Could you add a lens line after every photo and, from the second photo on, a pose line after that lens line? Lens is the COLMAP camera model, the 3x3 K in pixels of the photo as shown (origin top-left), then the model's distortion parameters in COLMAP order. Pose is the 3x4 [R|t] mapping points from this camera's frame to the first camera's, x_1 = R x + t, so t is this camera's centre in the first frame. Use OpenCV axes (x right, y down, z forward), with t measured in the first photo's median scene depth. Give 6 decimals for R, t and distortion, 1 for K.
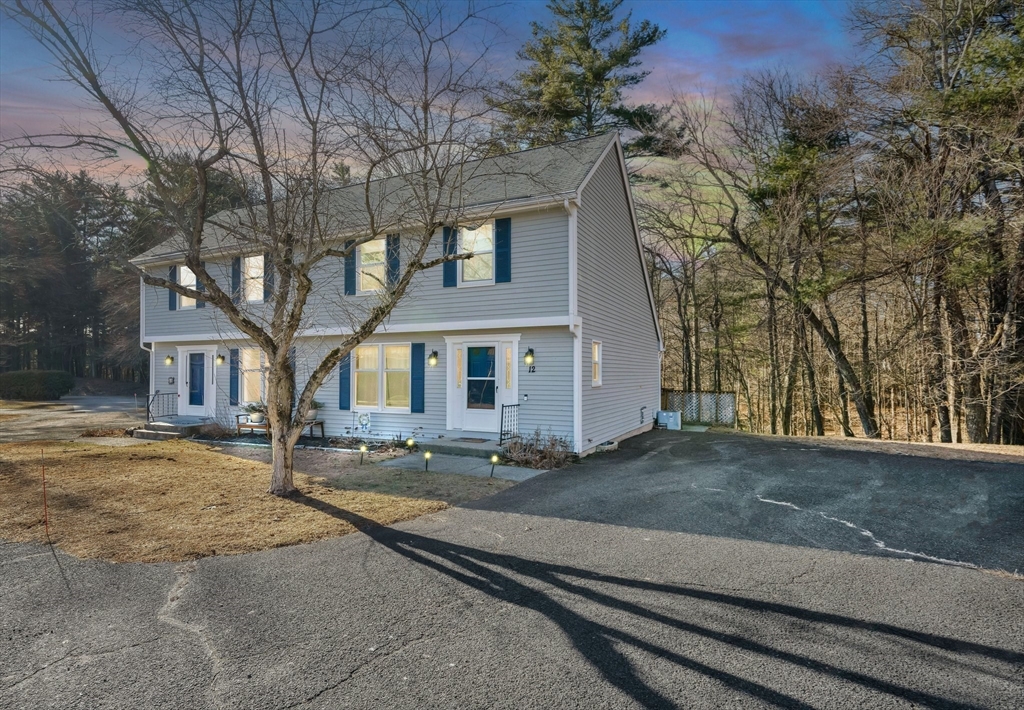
lens RADIAL K [[529.4, 0, 510.5], [0, 529.4, 364.5], [0, 0, 1]] dist [0.002787, 0.000336]
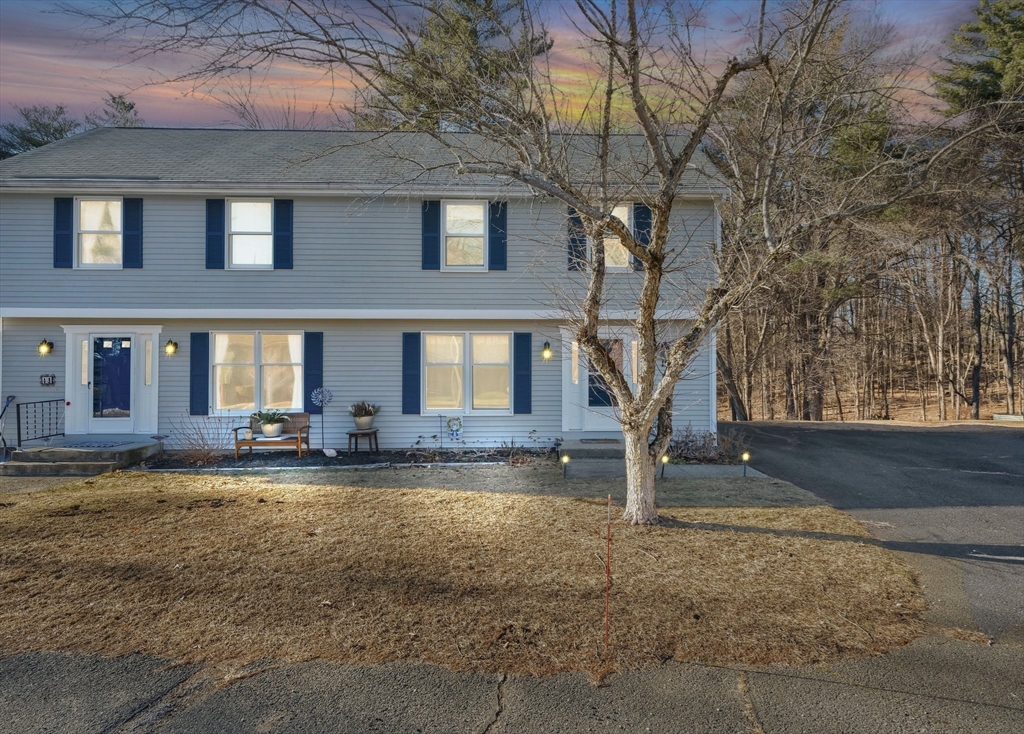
lens RADIAL K [[517.8, 0, 511.9], [0, 517.8, 362.3], [0, 0, 1]] dist [-0.001025, -0.000003]
pose [[0.882054, 0.006018, 0.471109, -0.534101], [-0.006690, 0.999978, -0.000248, 0.007246], [-0.471100, -0.002933, 0.882075, 0.242548]]
